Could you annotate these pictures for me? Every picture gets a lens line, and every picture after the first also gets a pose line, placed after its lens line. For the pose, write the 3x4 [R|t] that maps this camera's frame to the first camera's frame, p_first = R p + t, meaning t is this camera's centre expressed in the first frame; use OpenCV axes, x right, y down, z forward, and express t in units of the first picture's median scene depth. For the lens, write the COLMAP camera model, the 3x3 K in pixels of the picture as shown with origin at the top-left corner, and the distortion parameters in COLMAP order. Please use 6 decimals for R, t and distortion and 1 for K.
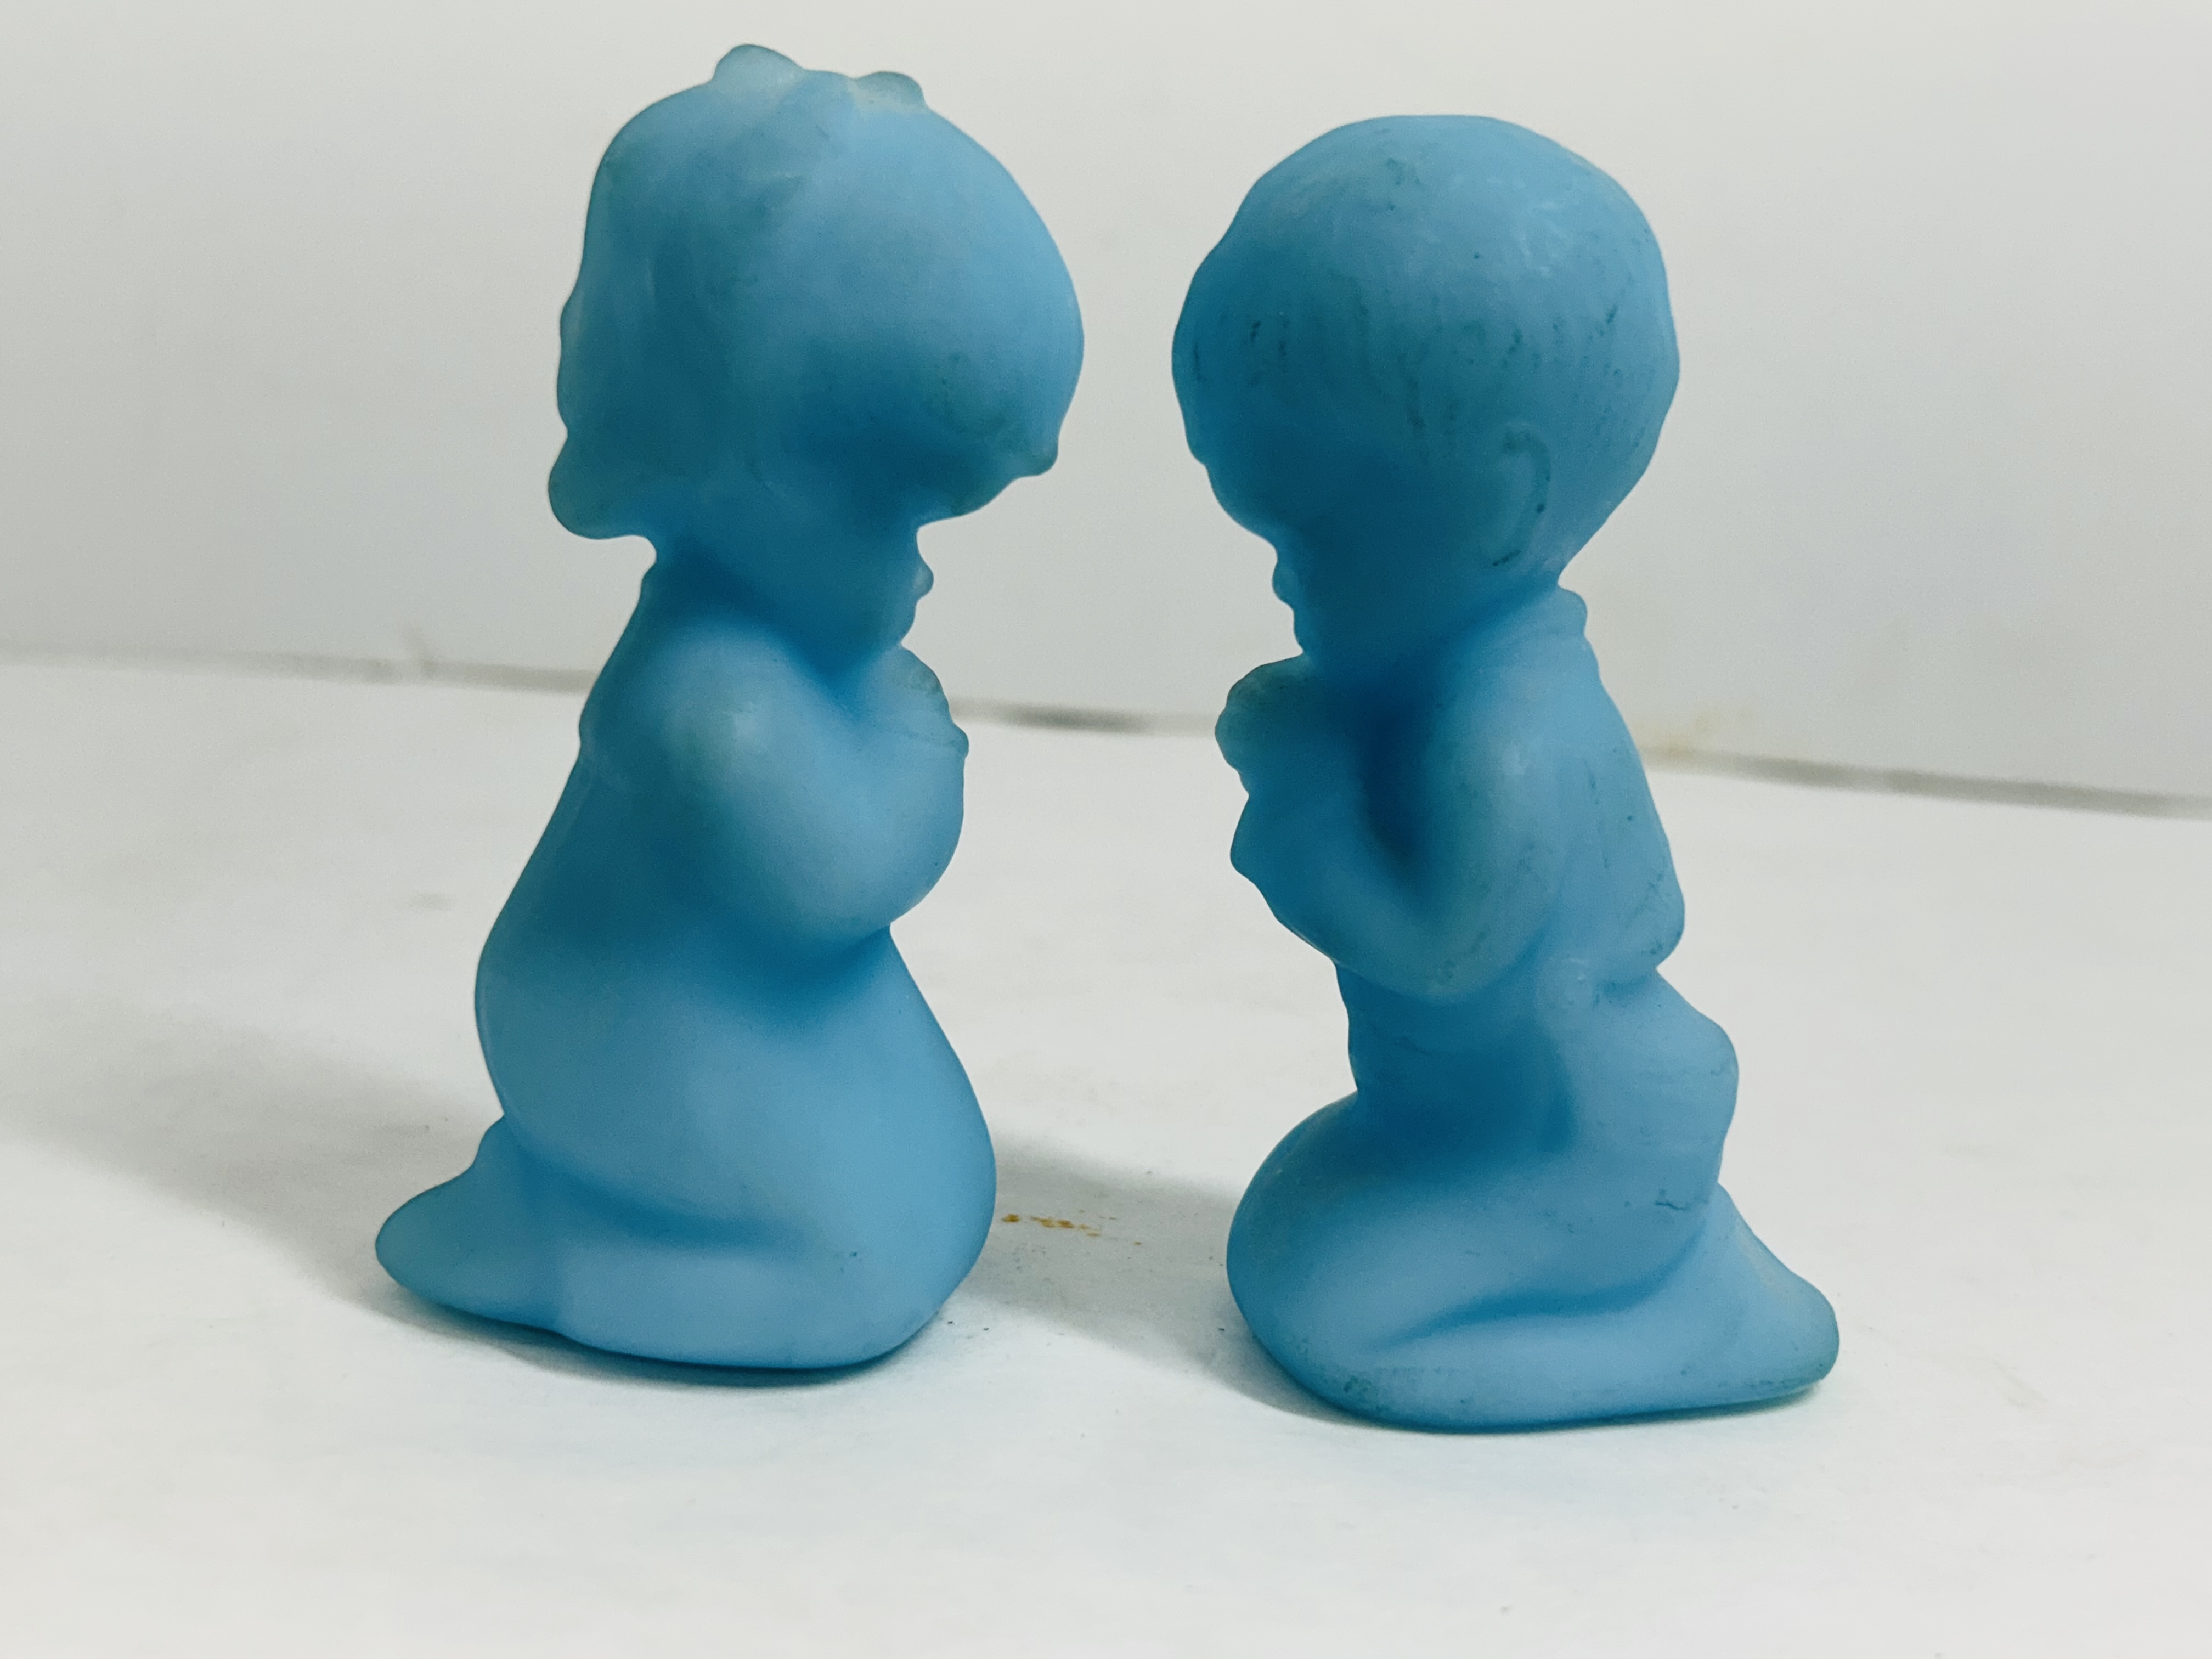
lens RADIAL K [[2341.3, 0, 1108.1], [0, 2341.3, 878.5], [0, 0, 1]] dist [0.008679, -0.010049]
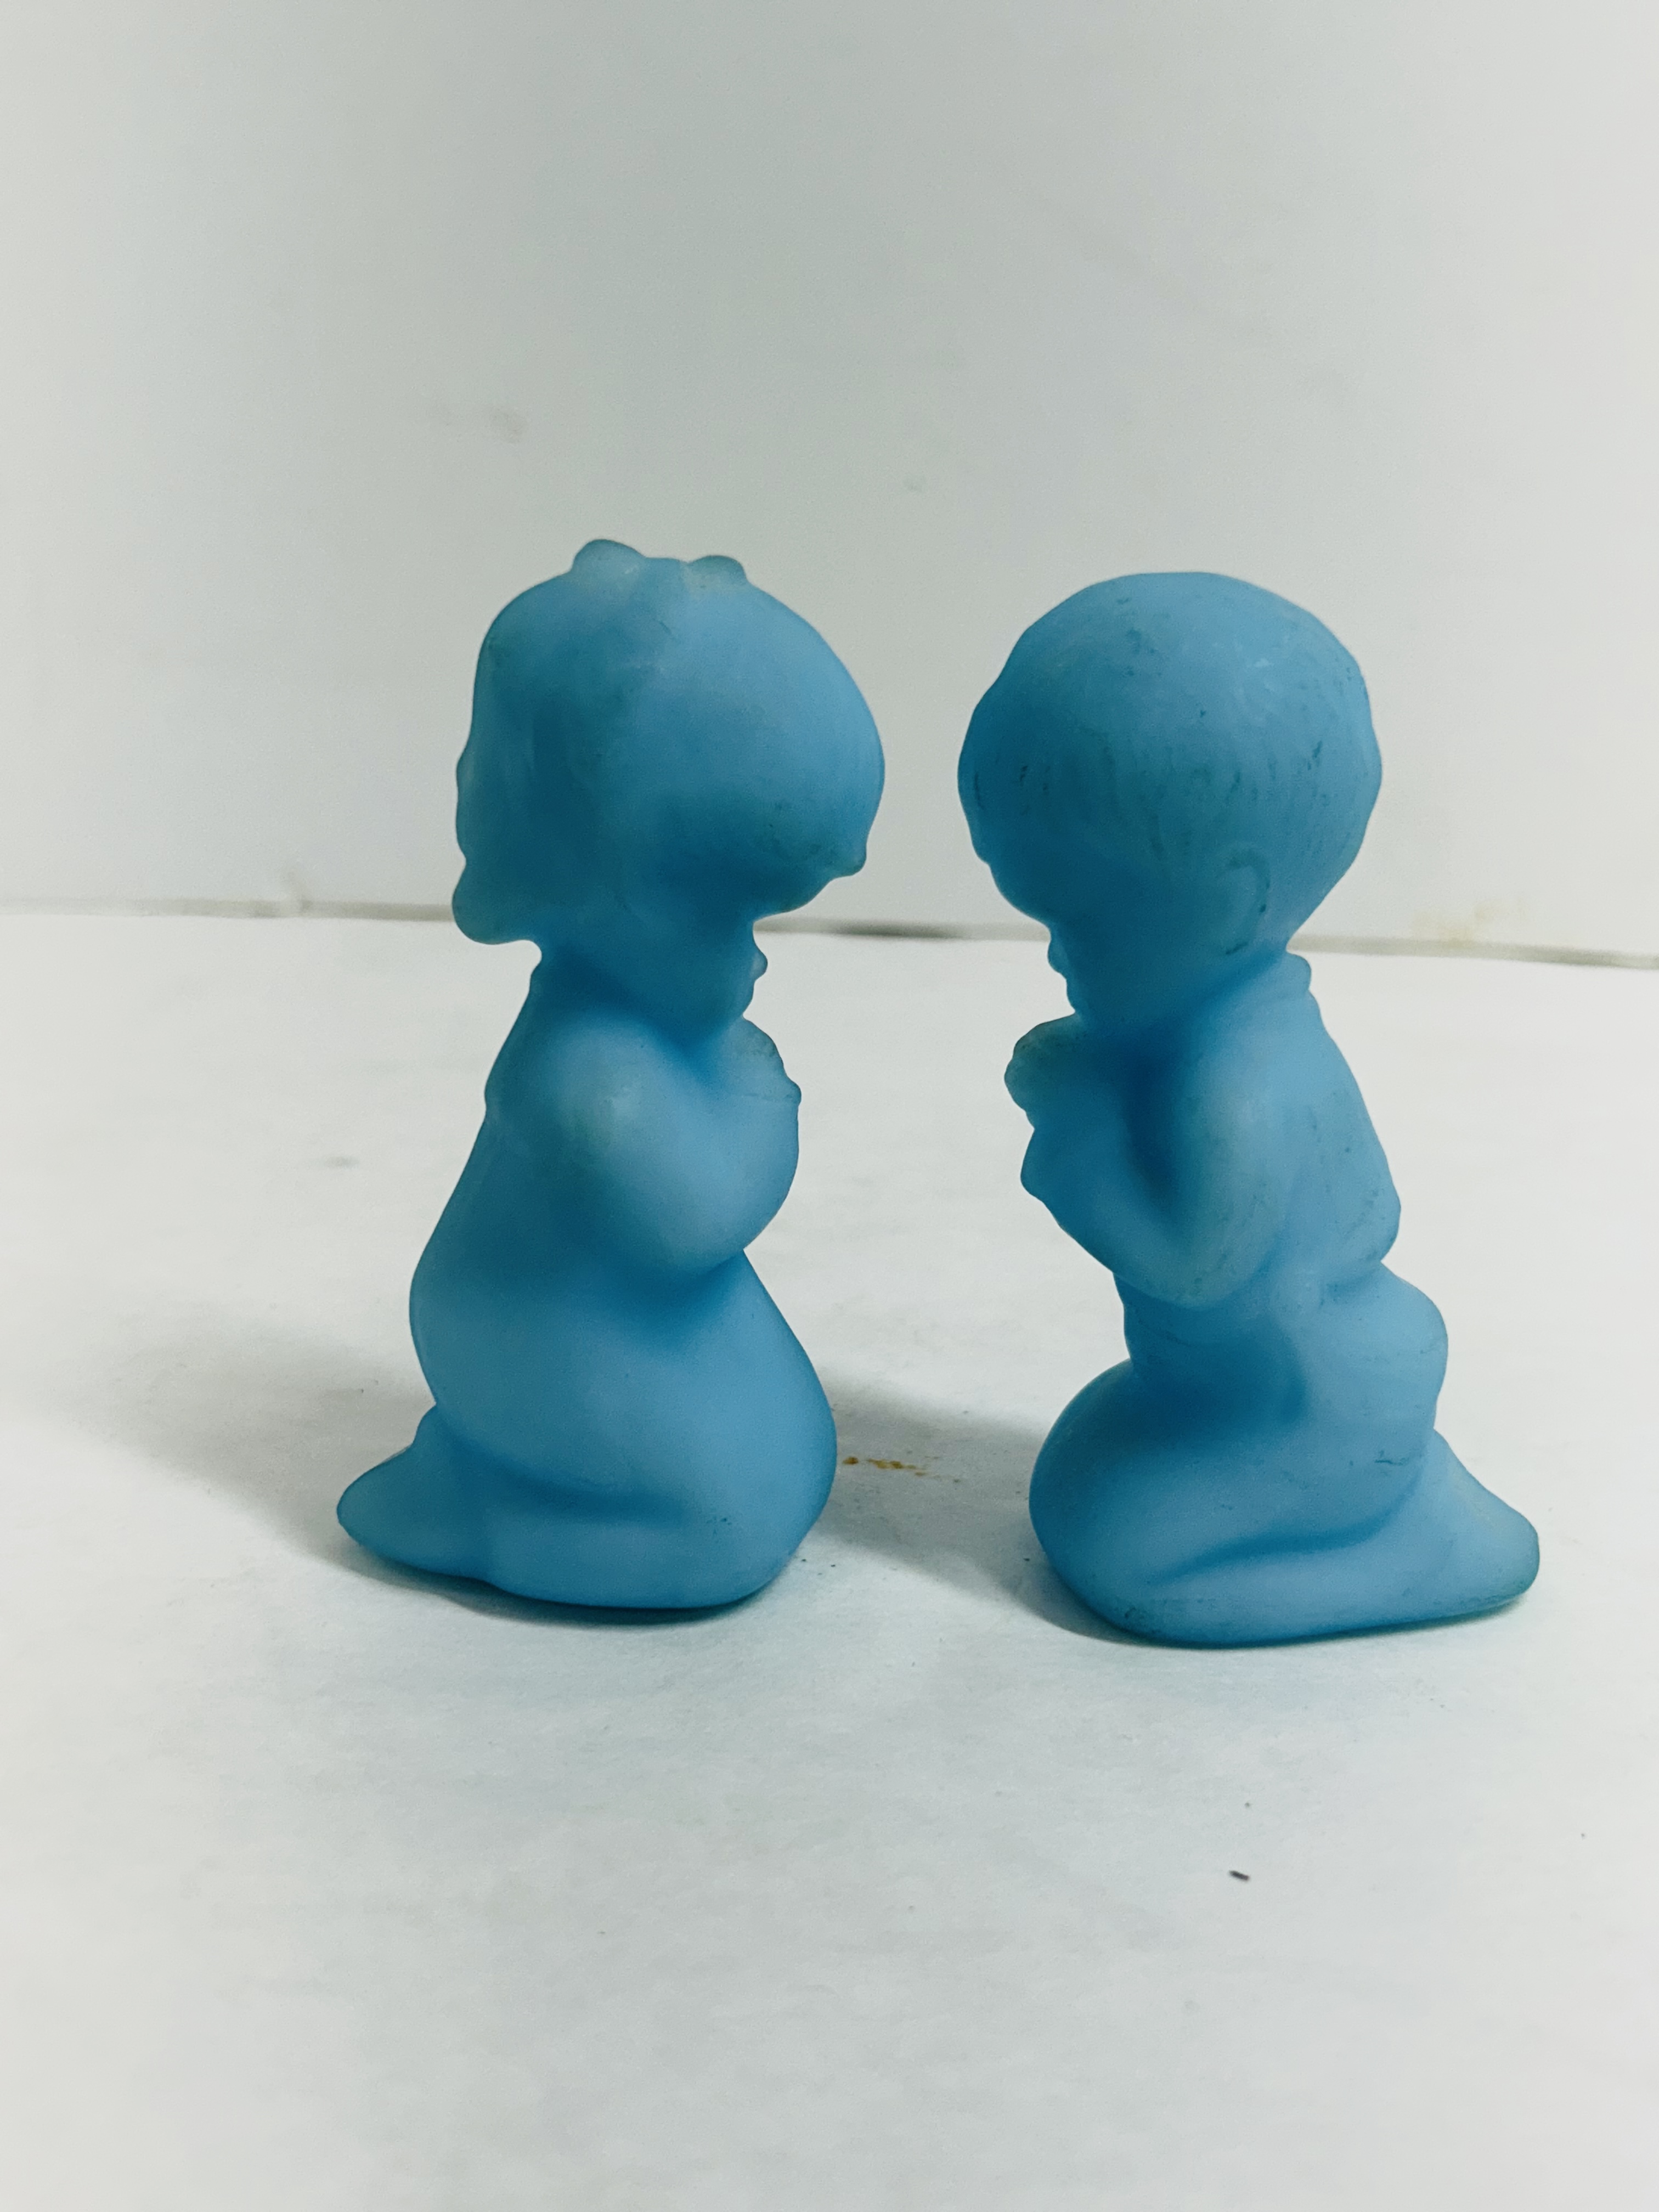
lens RADIAL K [[2341.3, 0, 829.5], [0, 2341.3, 1106.0], [0, 0, 1]] dist [0.008679, -0.010049]
pose [[0.998223, -0.032603, -0.049869, 0.015847], [0.035573, 0.997572, 0.059868, -0.128846], [0.047796, -0.061535, 0.996960, -0.218903]]
